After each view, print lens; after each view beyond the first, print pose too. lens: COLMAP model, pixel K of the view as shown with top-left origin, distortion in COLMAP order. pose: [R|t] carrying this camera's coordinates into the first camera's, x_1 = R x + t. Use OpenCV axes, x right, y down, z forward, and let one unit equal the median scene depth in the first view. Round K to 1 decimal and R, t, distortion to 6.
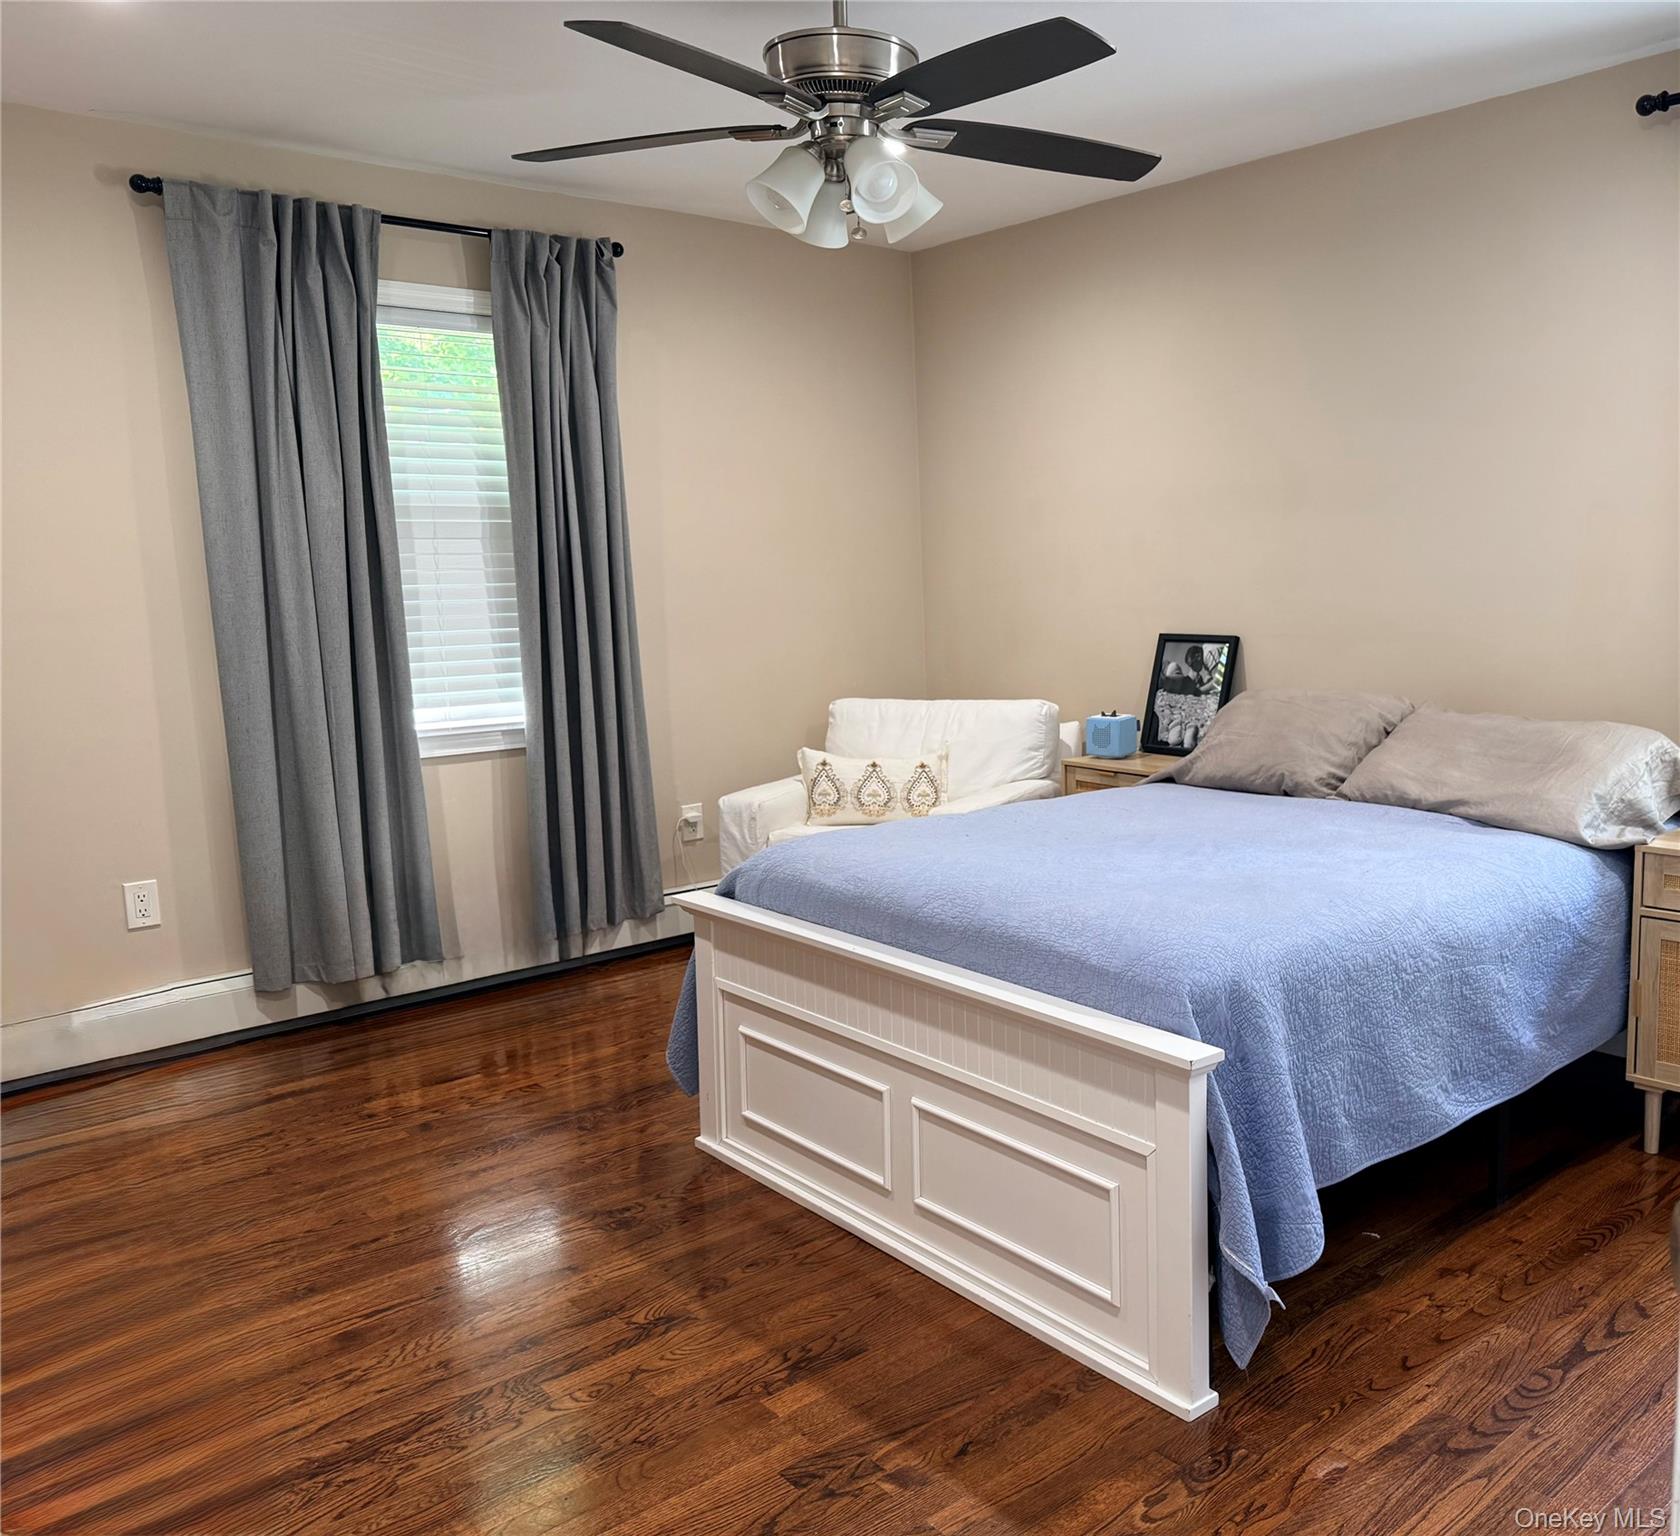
lens RADIAL K [[1369.9, 0, 842.3], [0, 1369.9, 761.9], [0, 0, 1]] dist [0.005191, -0.004528]
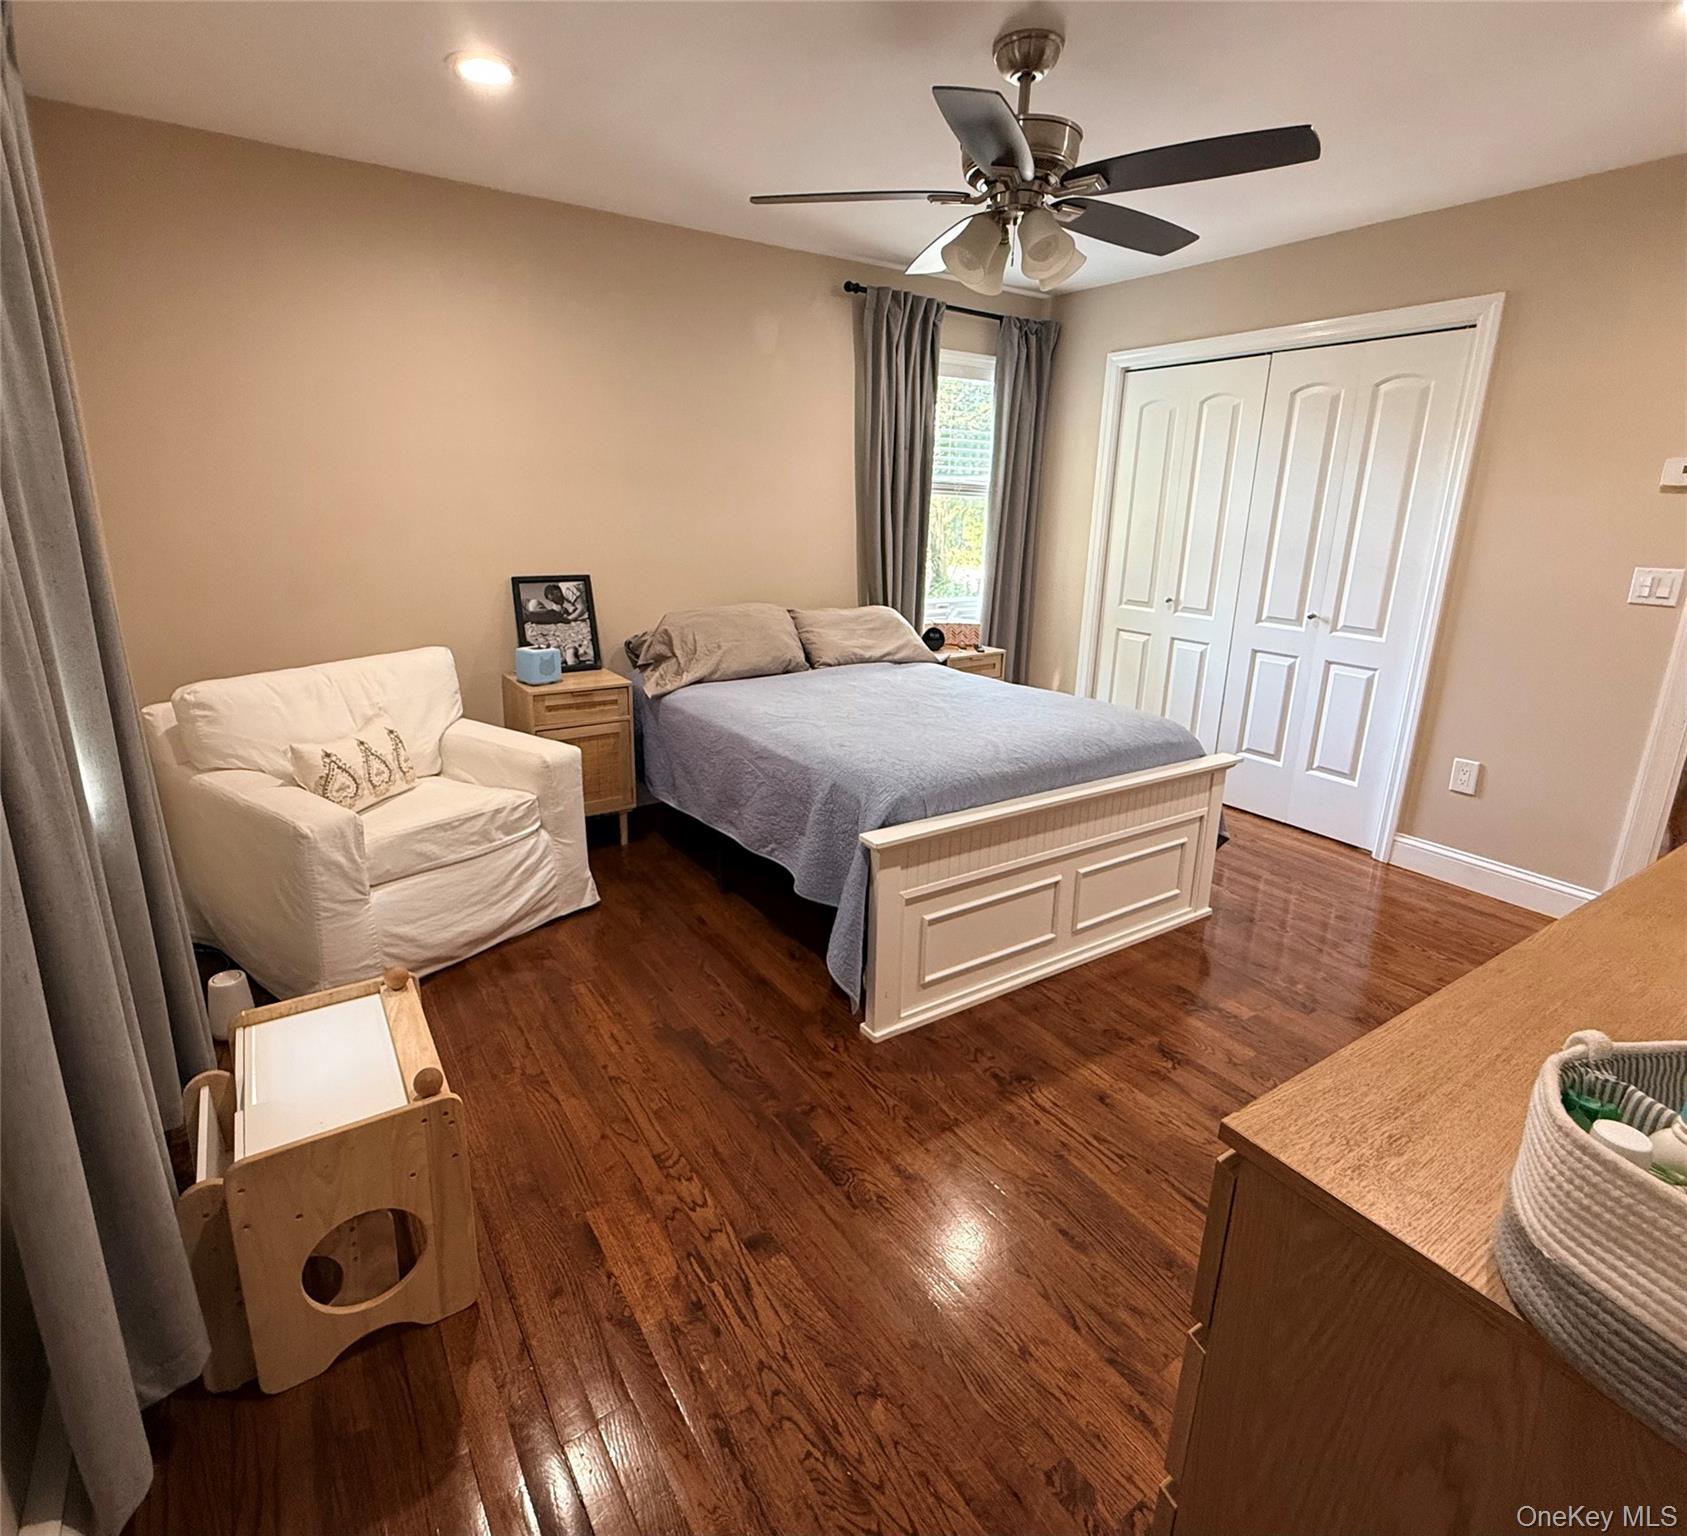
lens RADIAL K [[879.4, 0, 846.2], [0, 879.4, 768.3], [0, 0, 1]] dist [-0.002413, 0.000031]
pose [[0.107624, -0.273384, 0.955865, -0.696268], [0.119320, 0.958052, 0.260575, -0.131180], [-0.987006, 0.086010, 0.135729, 0.820170]]
